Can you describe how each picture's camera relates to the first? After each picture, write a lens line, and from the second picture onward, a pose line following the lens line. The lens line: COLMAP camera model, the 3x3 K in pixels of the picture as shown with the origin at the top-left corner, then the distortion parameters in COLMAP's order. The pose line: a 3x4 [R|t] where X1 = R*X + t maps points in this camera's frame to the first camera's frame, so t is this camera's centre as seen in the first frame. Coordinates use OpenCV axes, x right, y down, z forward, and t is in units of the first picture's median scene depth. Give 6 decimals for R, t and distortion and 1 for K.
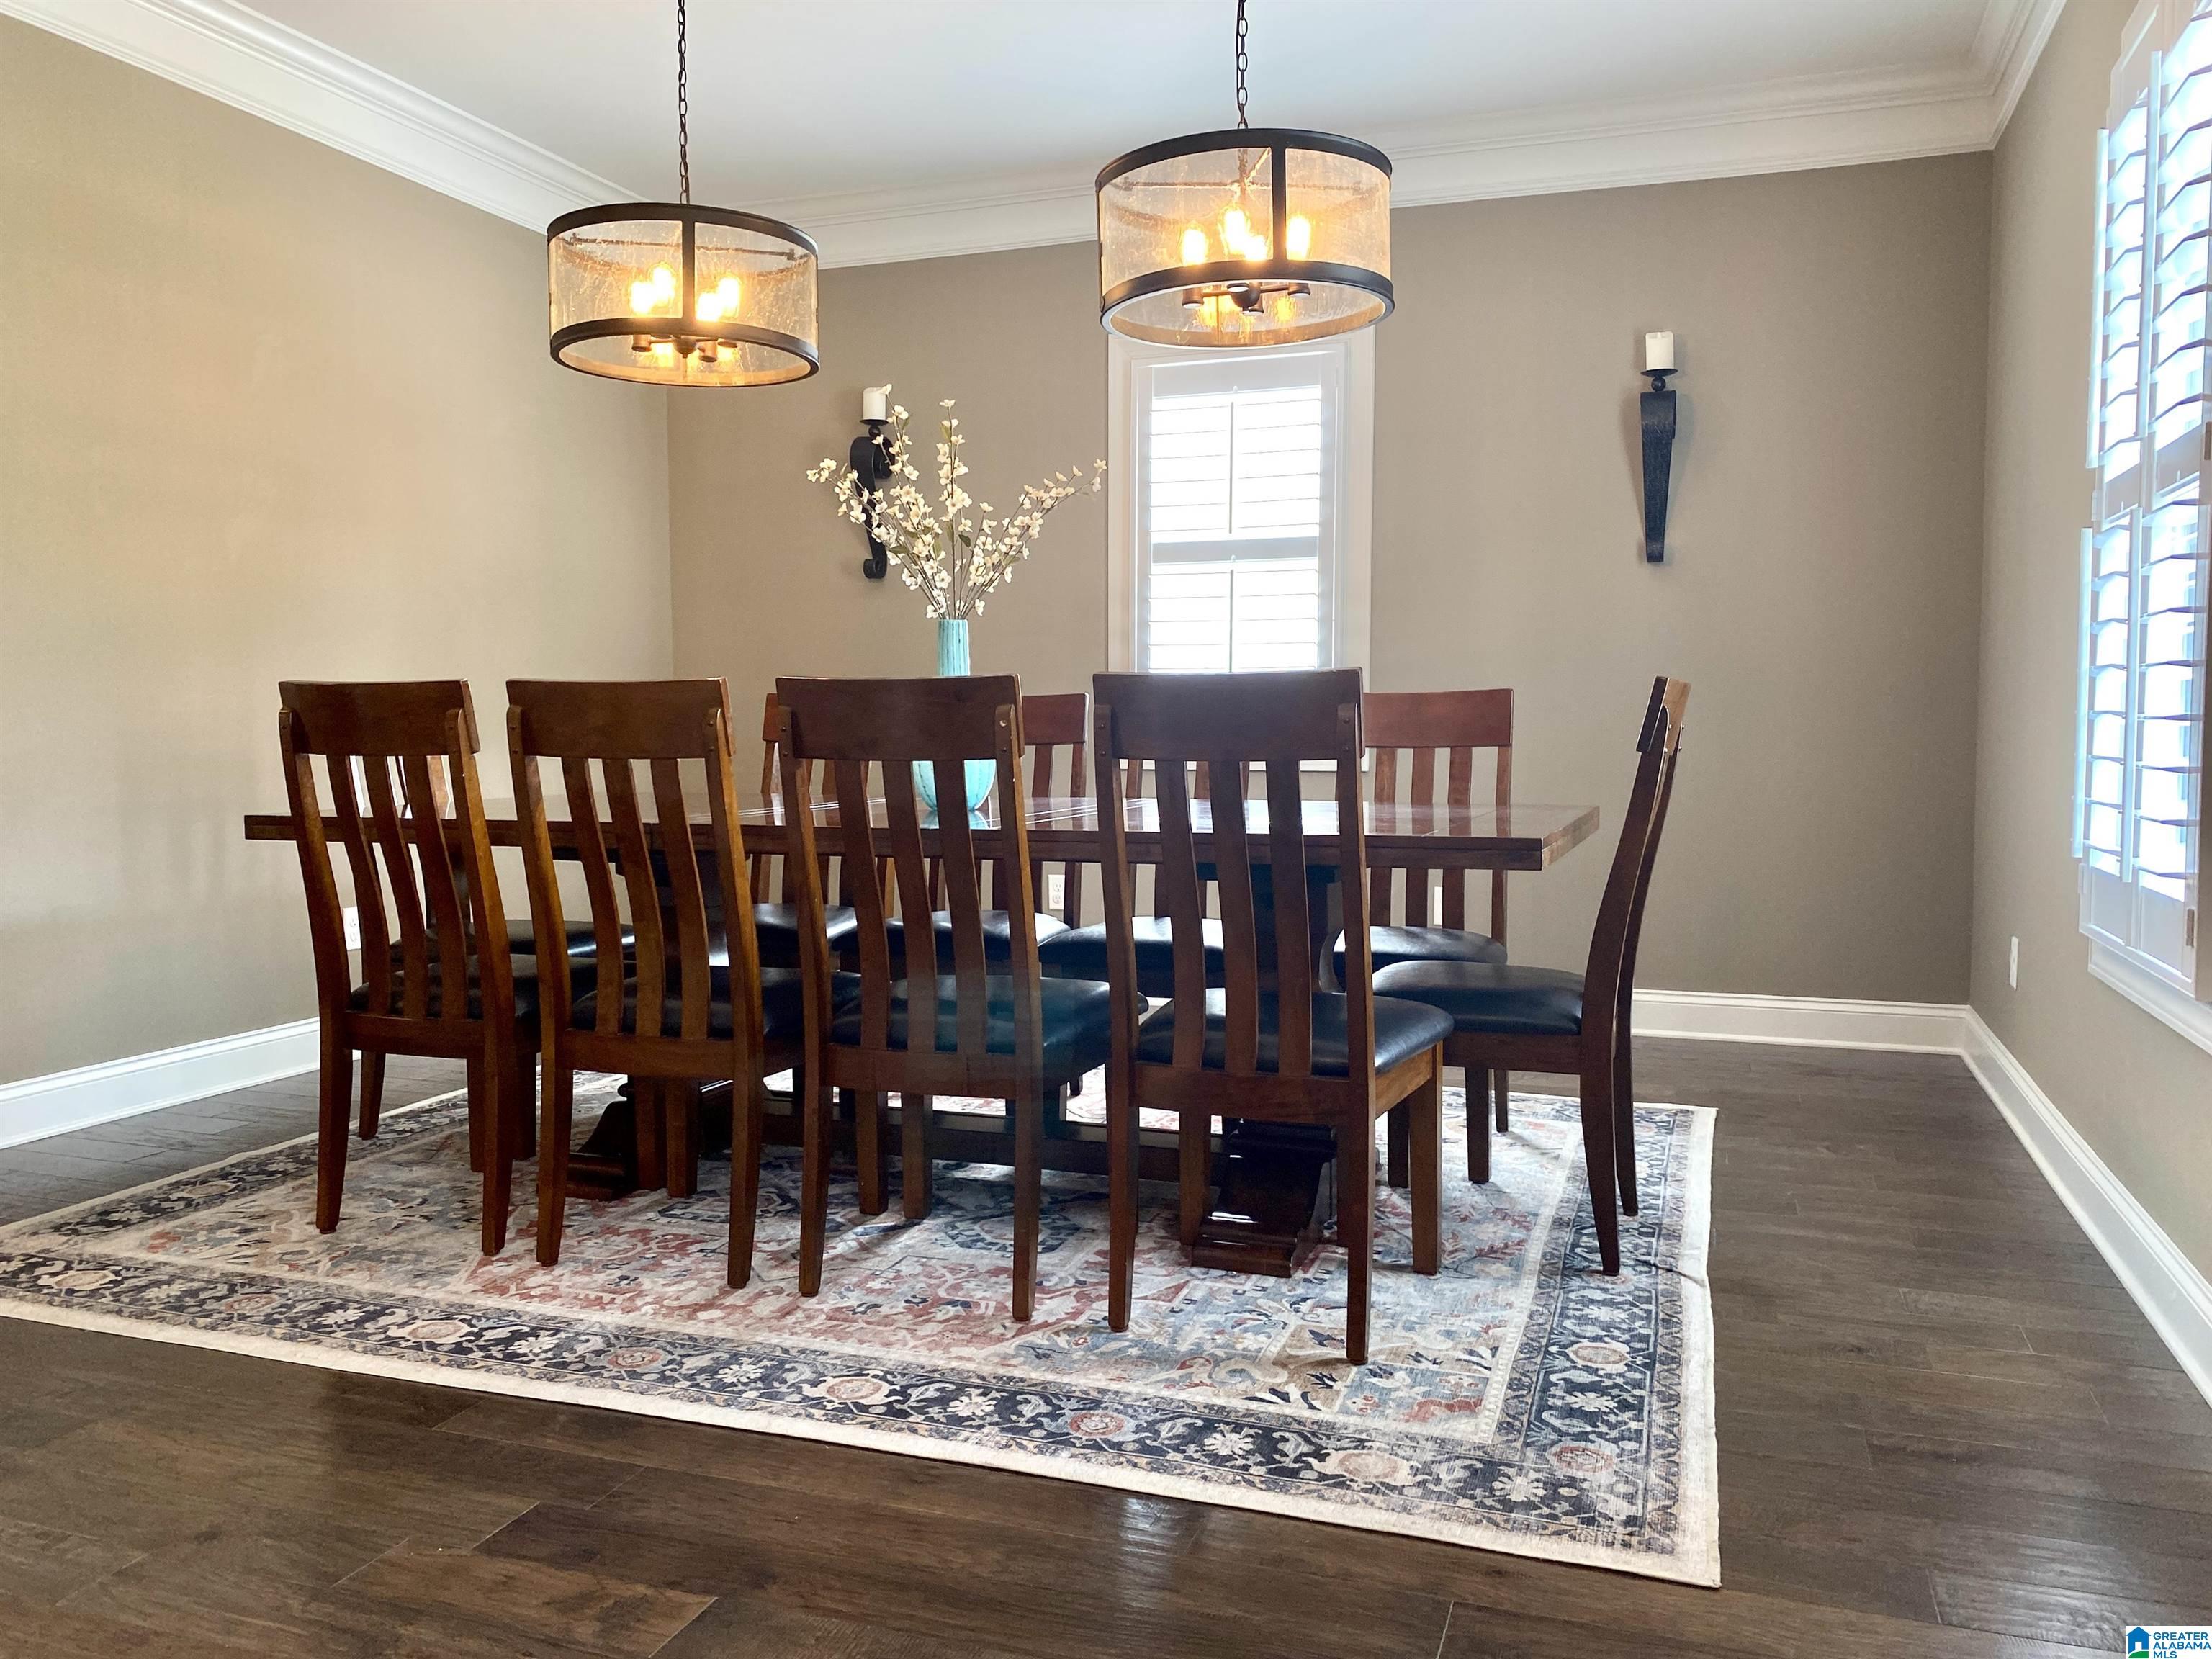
lens RADIAL K [[1701.7, 0, 1112.3], [0, 1701.7, 825.4], [0, 0, 1]] dist [0.022219, -0.014302]
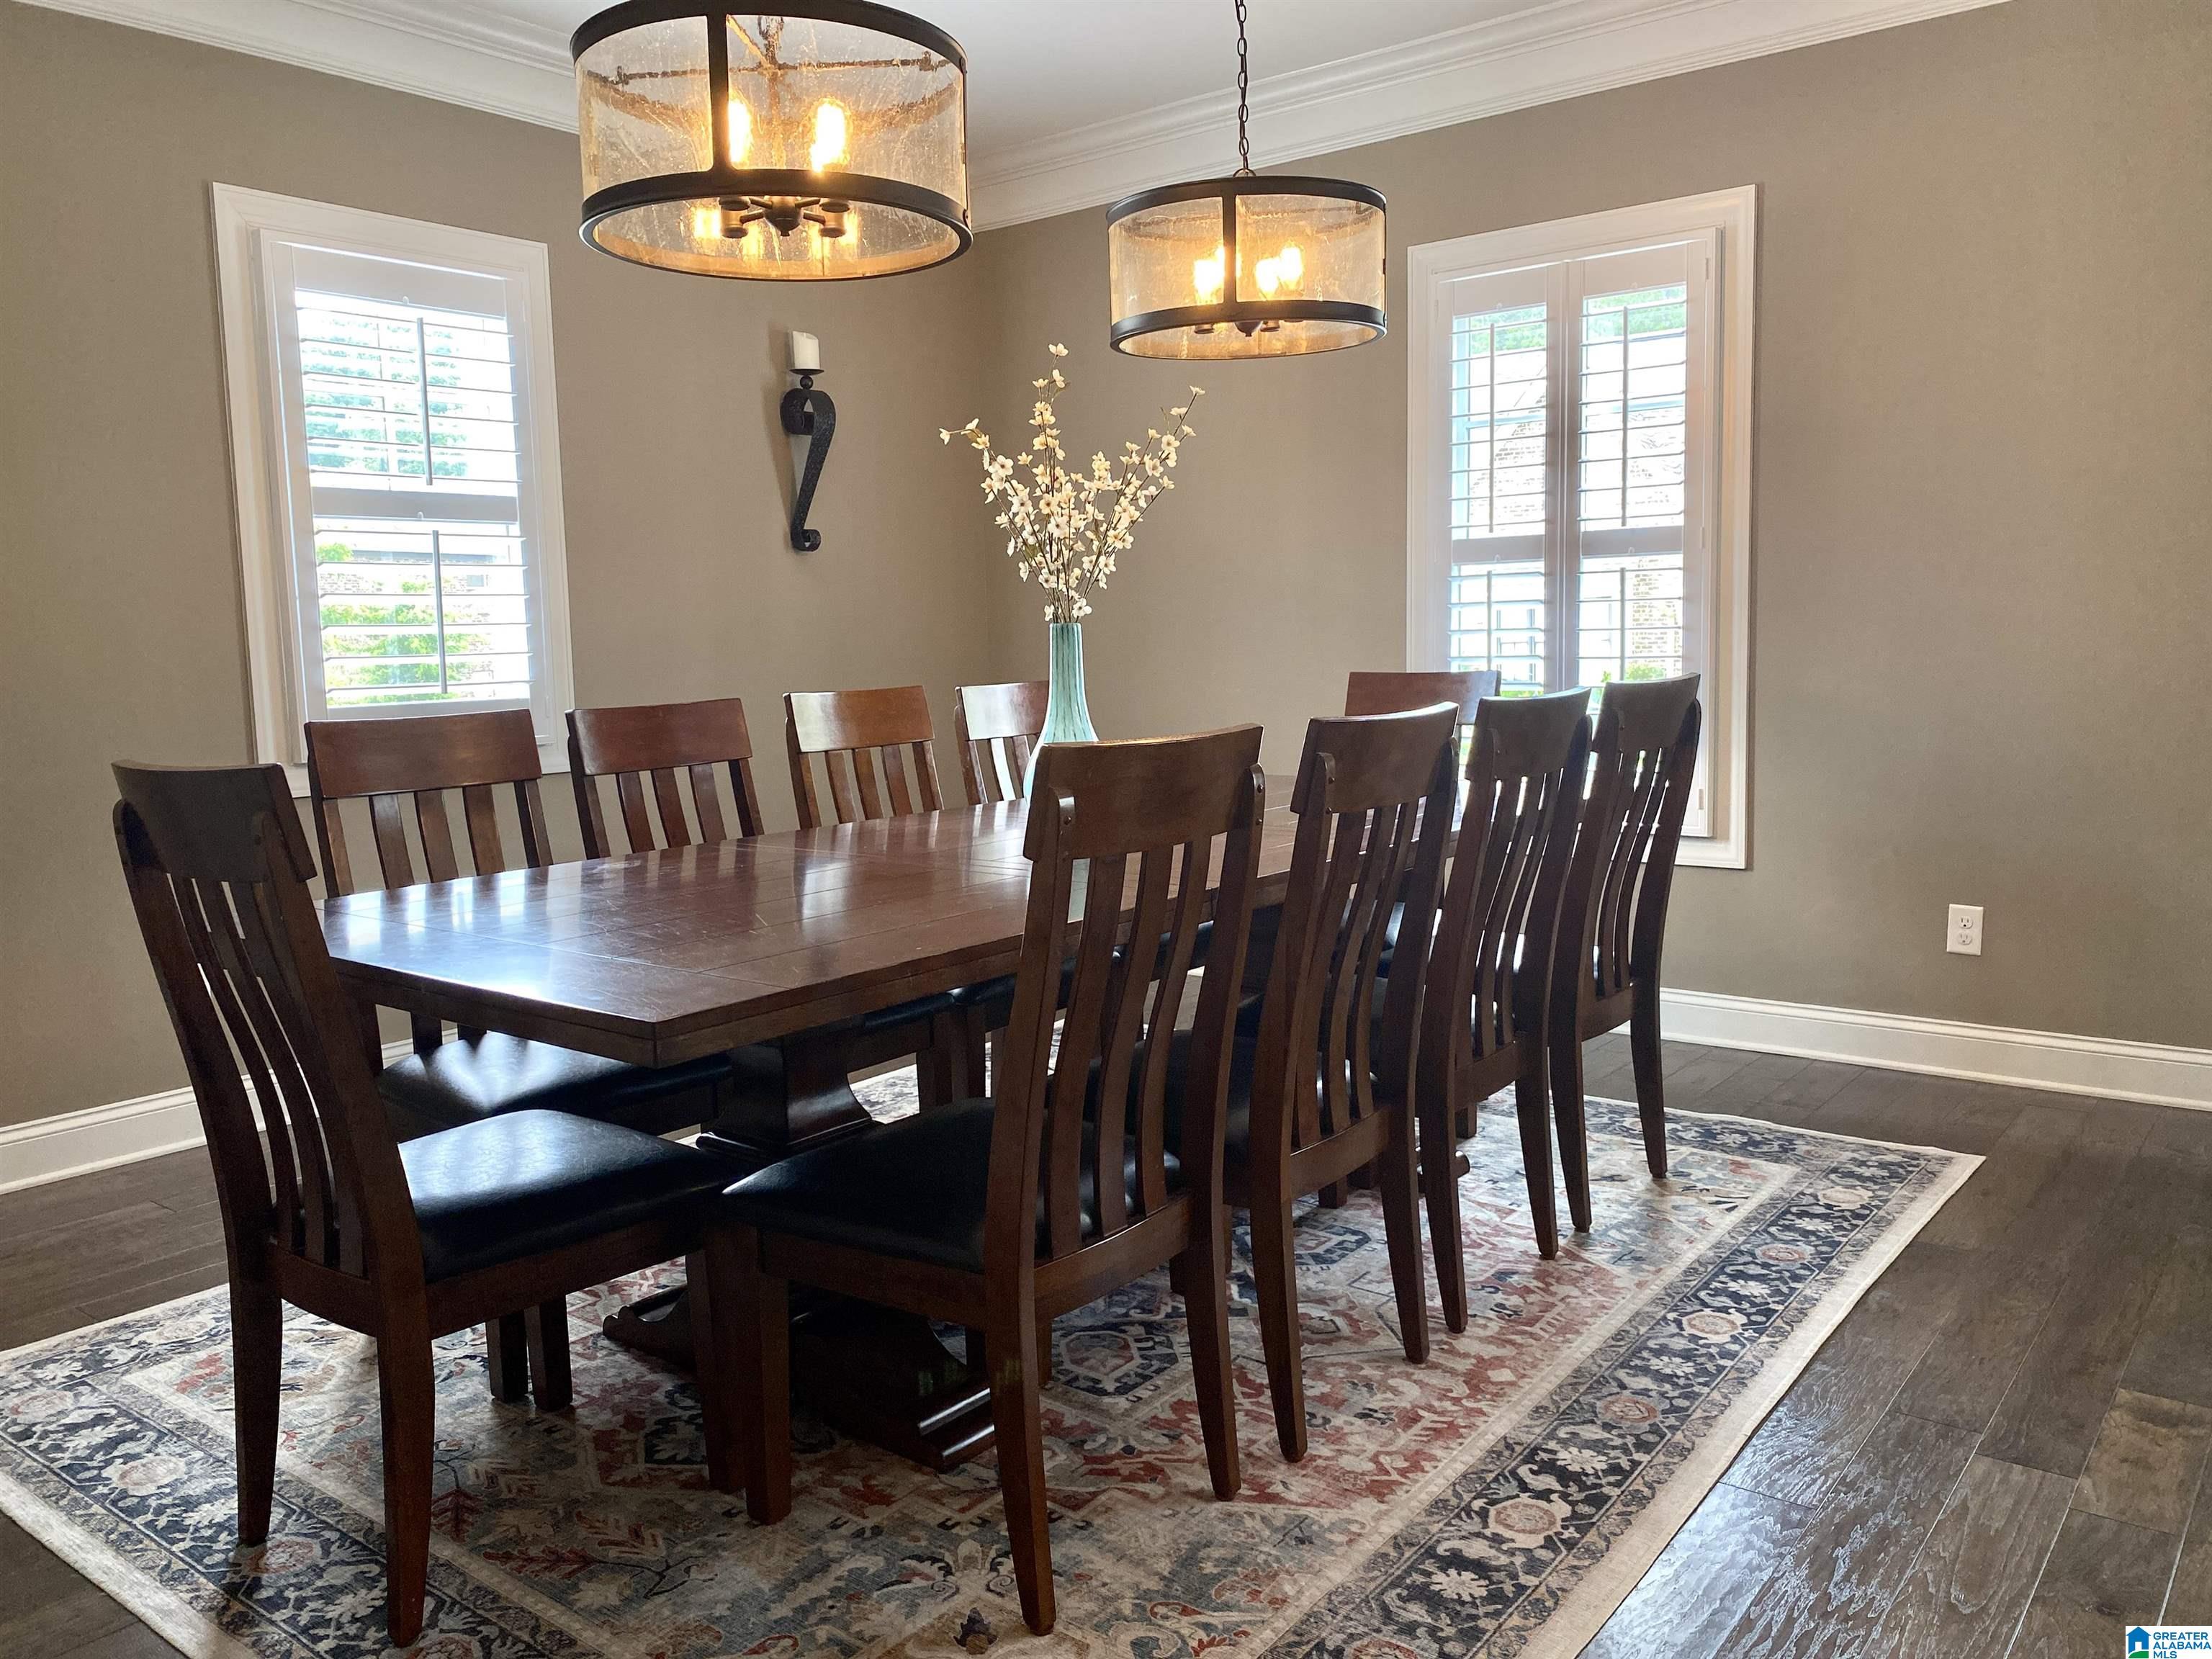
lens RADIAL K [[1701.7, 0, 1113.0], [0, 1701.7, 828.1], [0, 0, 1]] dist [0.022219, -0.014302]
pose [[0.304855, -0.113023, 0.945669, -1.250461], [0.083596, 0.992277, 0.091644, -0.125816], [-0.948723, 0.051116, 0.311949, 0.967985]]
